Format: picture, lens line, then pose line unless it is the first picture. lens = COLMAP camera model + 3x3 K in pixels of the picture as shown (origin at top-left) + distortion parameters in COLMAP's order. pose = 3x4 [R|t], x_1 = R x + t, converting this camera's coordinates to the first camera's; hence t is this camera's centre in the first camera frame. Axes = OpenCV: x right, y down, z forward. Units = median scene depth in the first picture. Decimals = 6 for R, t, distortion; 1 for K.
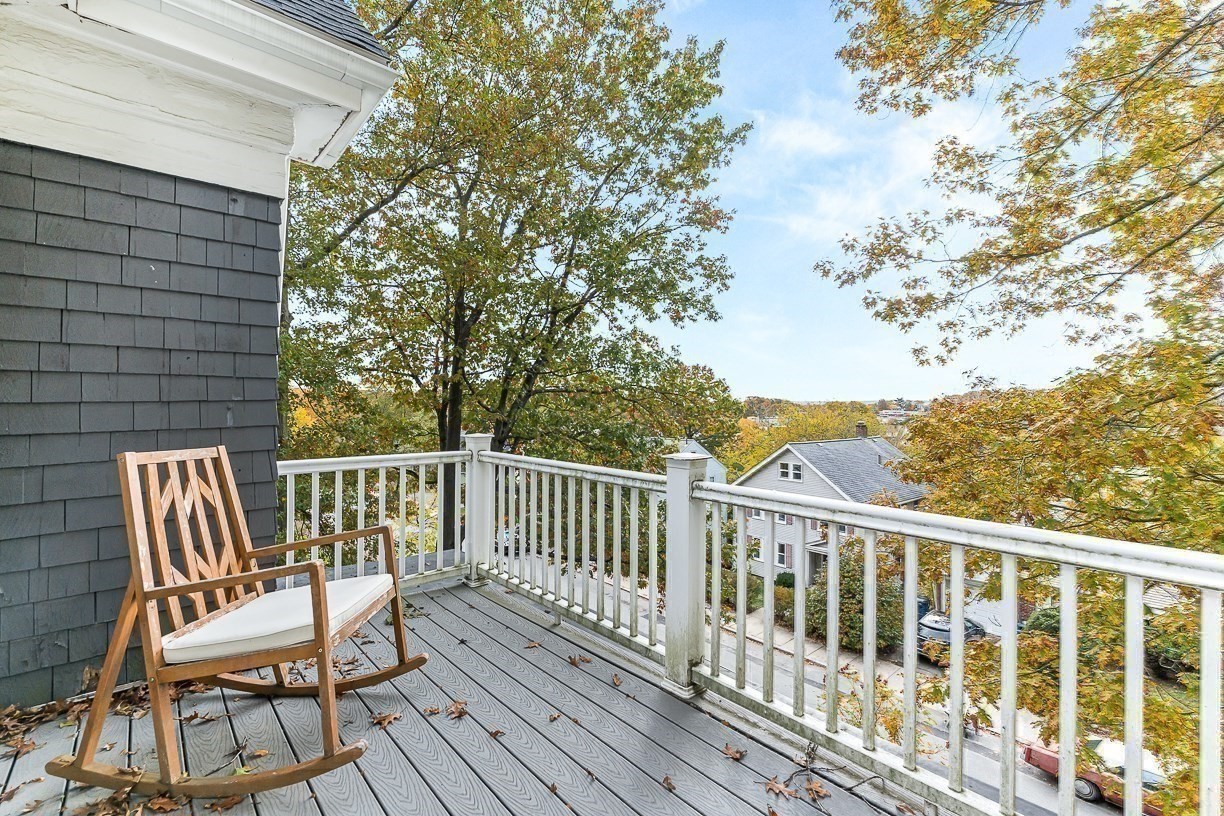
lens RADIAL K [[552.1, 0, 607.9], [0, 552.1, 400.5], [0, 0, 1]] dist [-0.002794, 0.000062]
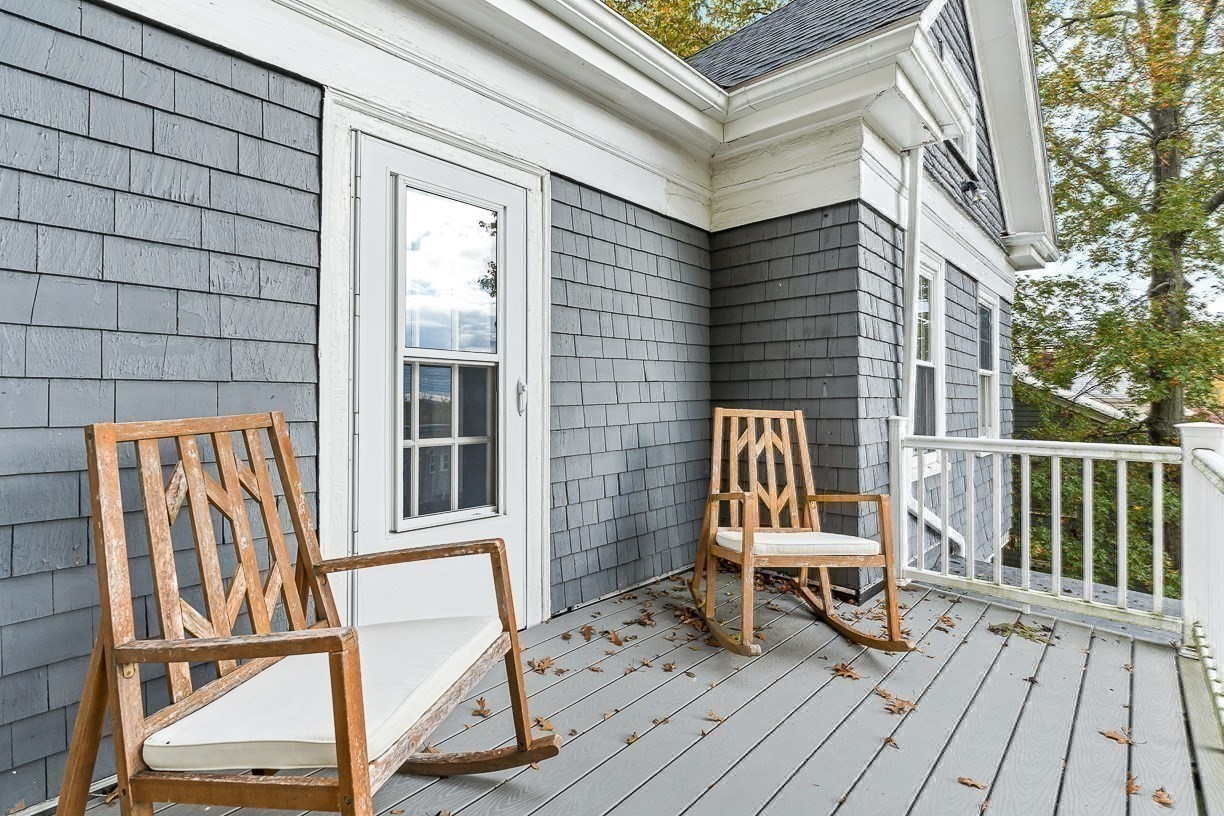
lens RADIAL K [[552.1, 0, 609.6], [0, 552.1, 401.7], [0, 0, 1]] dist [-0.002794, 0.000062]
pose [[0.119362, 0.011109, -0.992789, 0.567493], [-0.003578, 0.999936, 0.010759, 0.050475], [0.992844, 0.002268, 0.119394, 0.414006]]
